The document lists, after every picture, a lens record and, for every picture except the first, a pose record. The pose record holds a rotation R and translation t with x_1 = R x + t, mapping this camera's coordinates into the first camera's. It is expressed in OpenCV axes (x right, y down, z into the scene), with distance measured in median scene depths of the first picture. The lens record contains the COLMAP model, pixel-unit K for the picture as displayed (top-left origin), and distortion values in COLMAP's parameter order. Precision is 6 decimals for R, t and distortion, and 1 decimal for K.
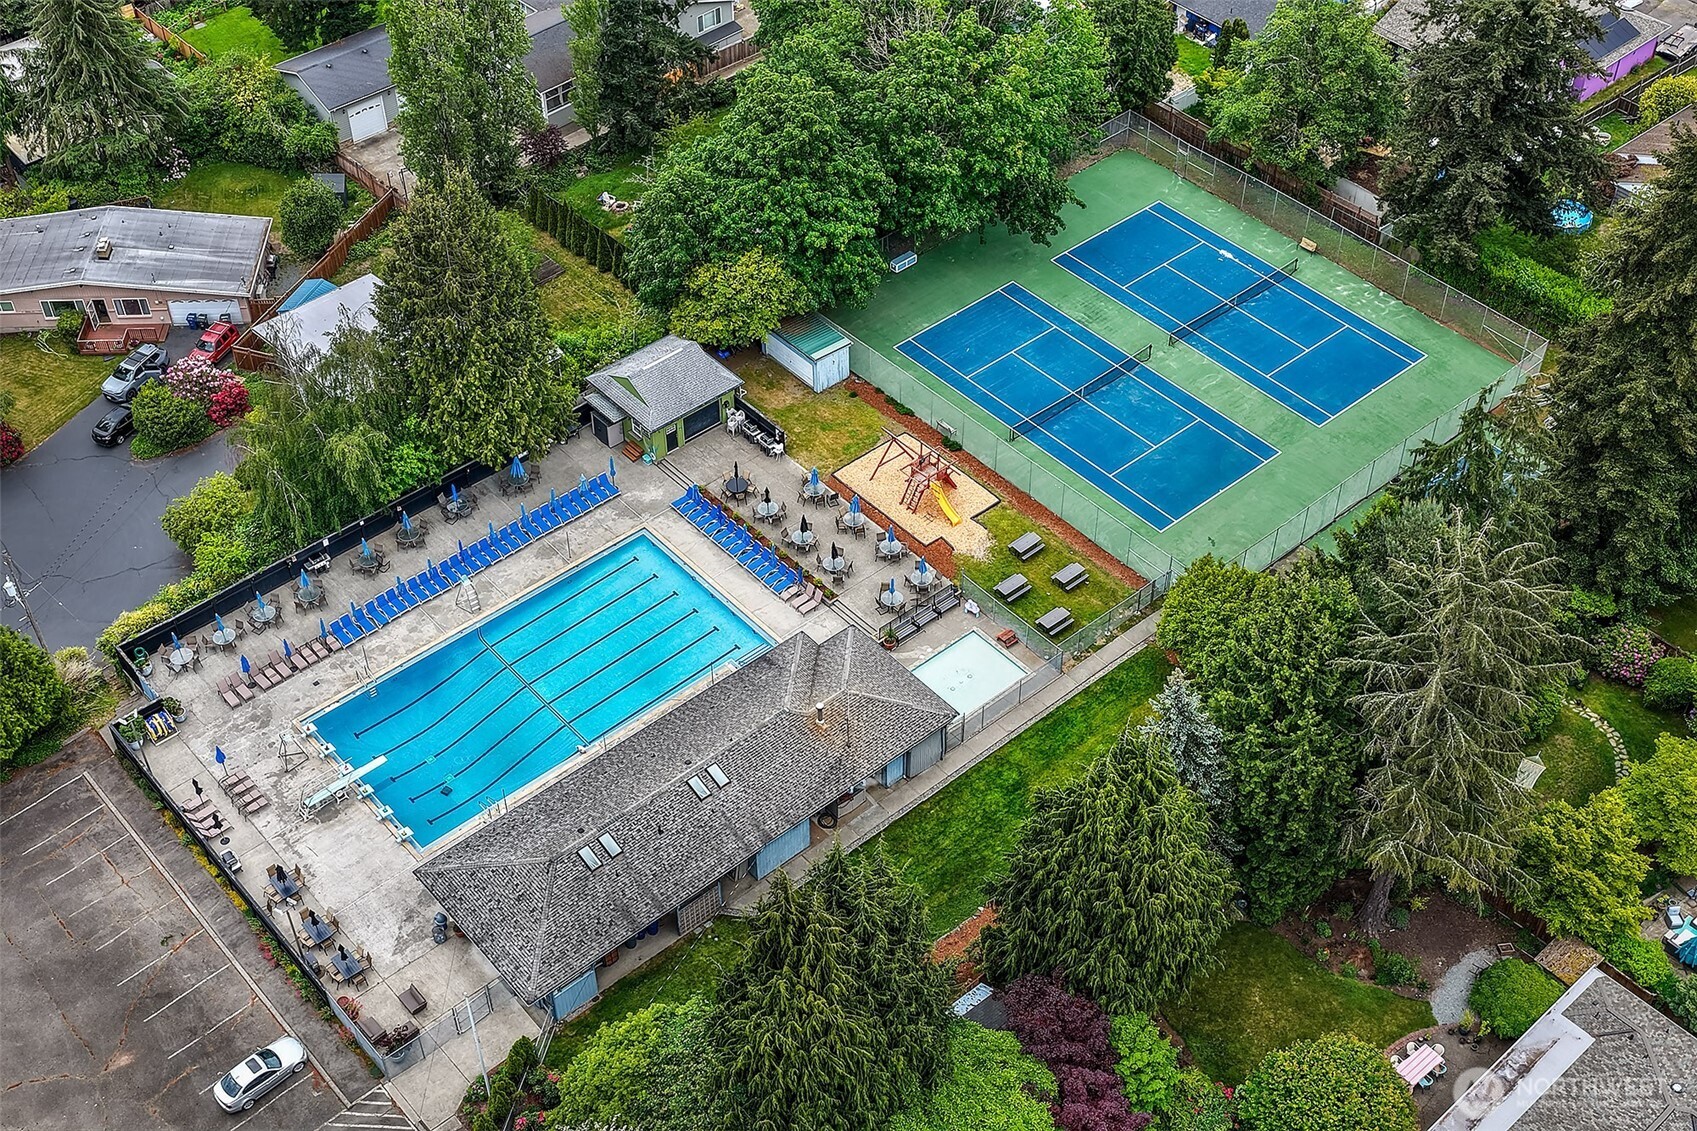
lens RADIAL K [[1832.9, 0, 963.4], [0, 1832.9, 566.5], [0, 0, 1]] dist [-0.009157, -0.006704]
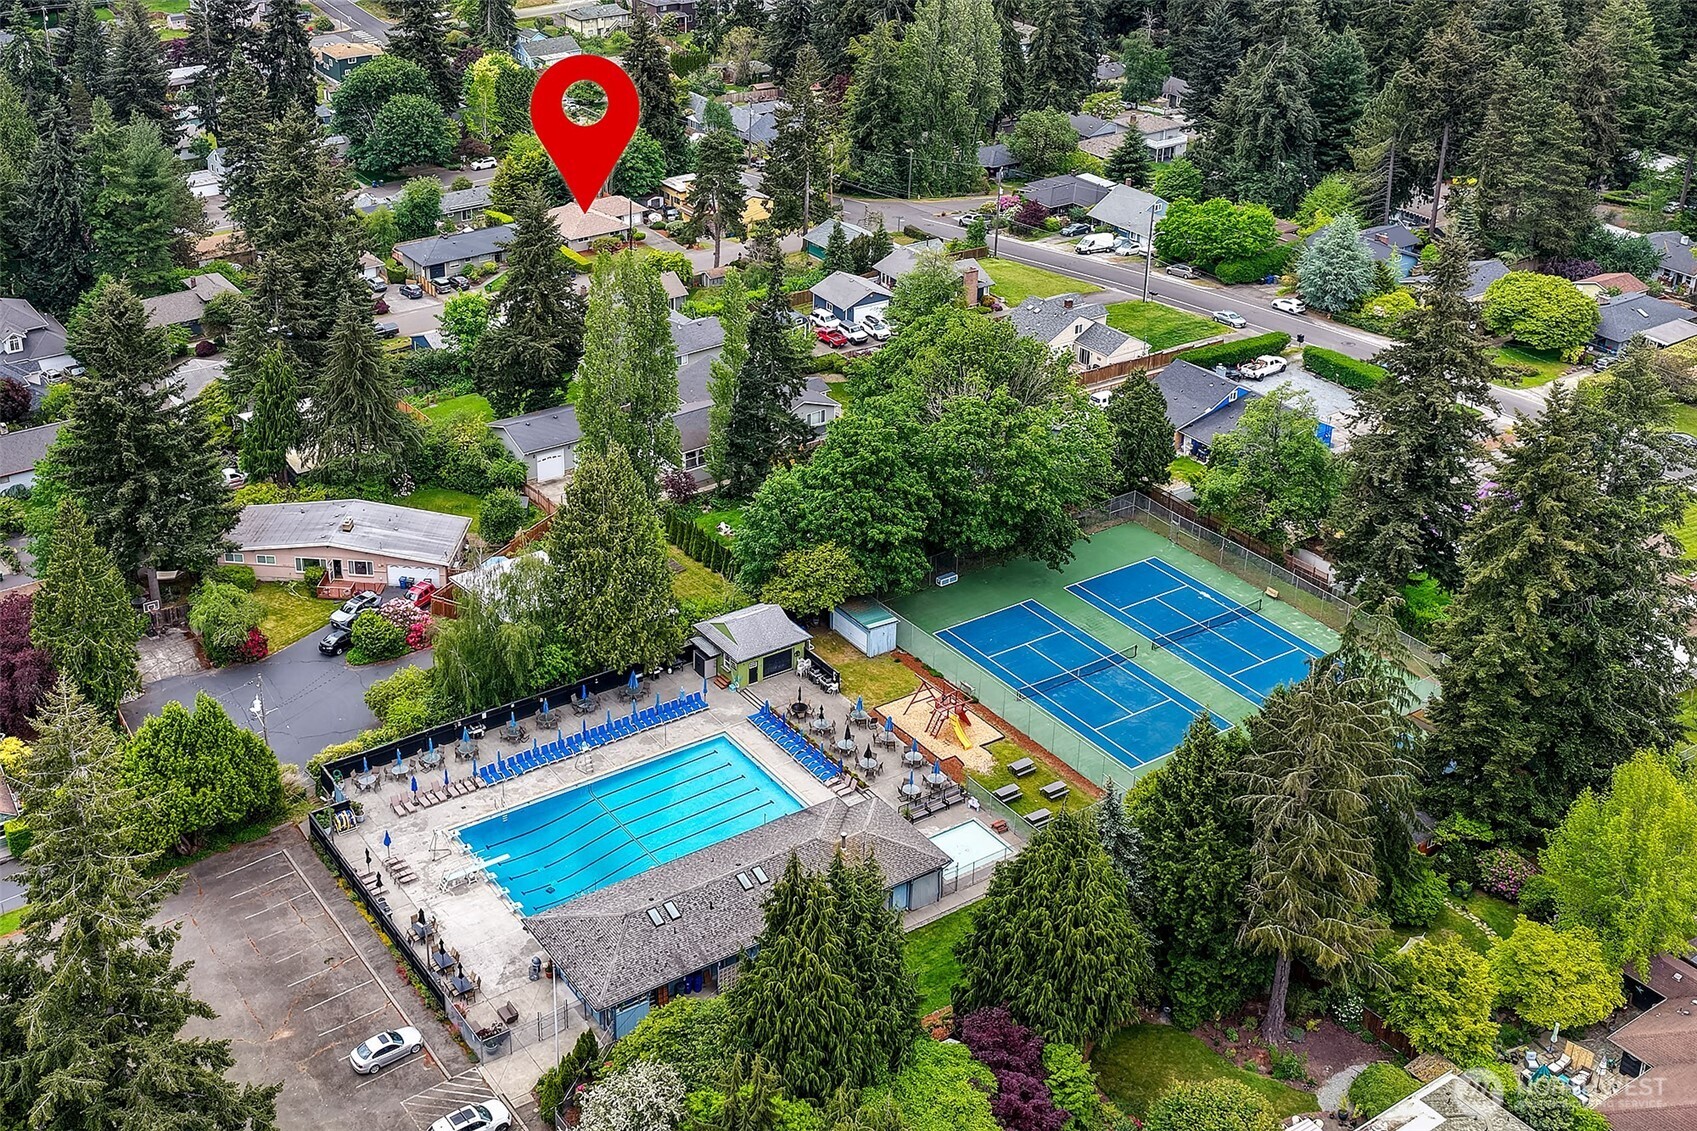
lens RADIAL K [[1832.9, 0, 963.4], [0, 1832.9, 566.5], [0, 0, 1]] dist [-0.009157, -0.006704]
pose [[0.996694, 0.043005, -0.068932, 0.077264], [-0.062804, 0.946057, -0.317856, 0.268531], [0.051544, 0.321135, 0.945630, -0.249118]]
